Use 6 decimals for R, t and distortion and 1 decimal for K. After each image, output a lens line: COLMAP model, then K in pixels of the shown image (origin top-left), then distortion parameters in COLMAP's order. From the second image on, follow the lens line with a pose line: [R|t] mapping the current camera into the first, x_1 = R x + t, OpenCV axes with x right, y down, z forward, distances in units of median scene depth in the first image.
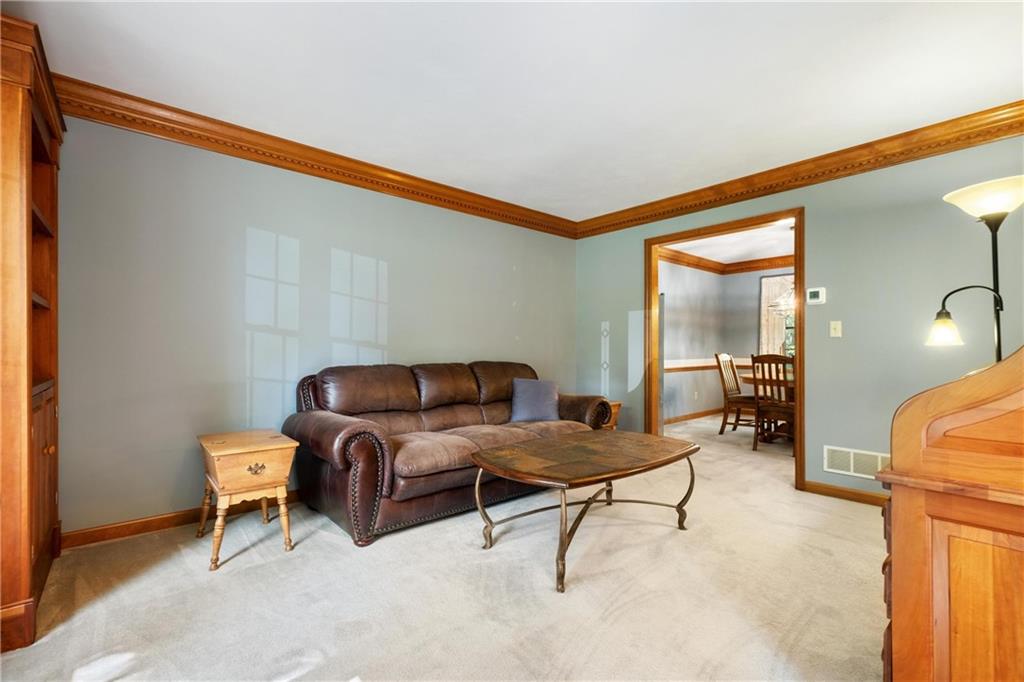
lens RADIAL K [[453.5, 0, 510.5], [0, 453.5, 343.0], [0, 0, 1]] dist [-0.001193, -0.000081]
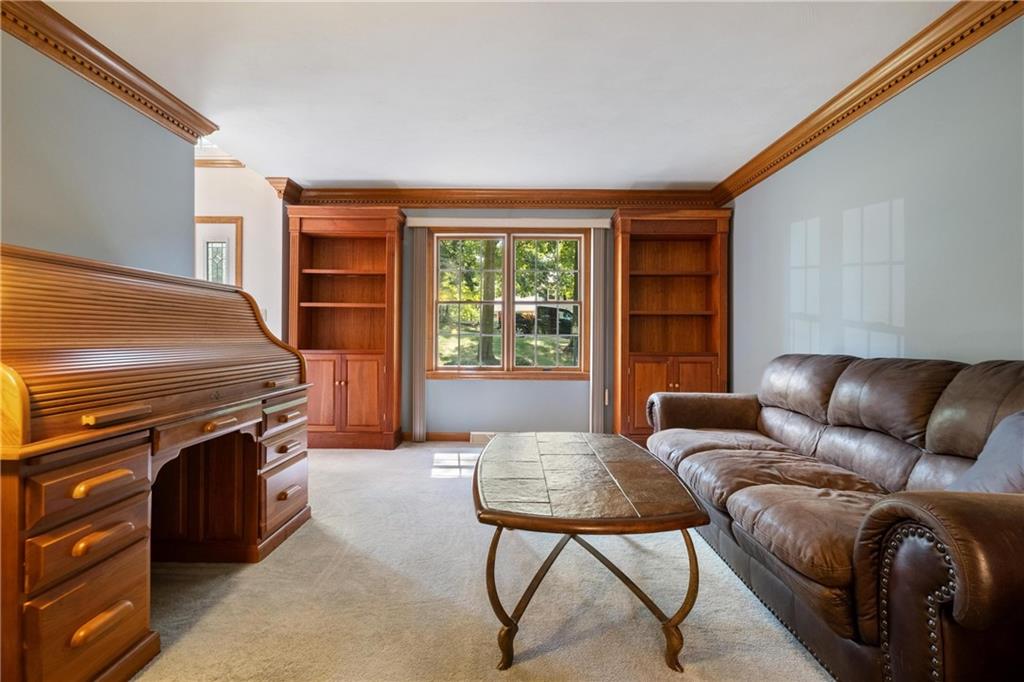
lens RADIAL K [[476.9, 0, 509.6], [0, 476.9, 344.4], [0, 0, 1]] dist [-0.001344, 0.000530]
pose [[-0.659893, 0.001085, -0.751358, 0.638060], [-0.000868, 0.999997, 0.002206, 0.028878], [0.751359, 0.002108, -0.659891, 1.100622]]
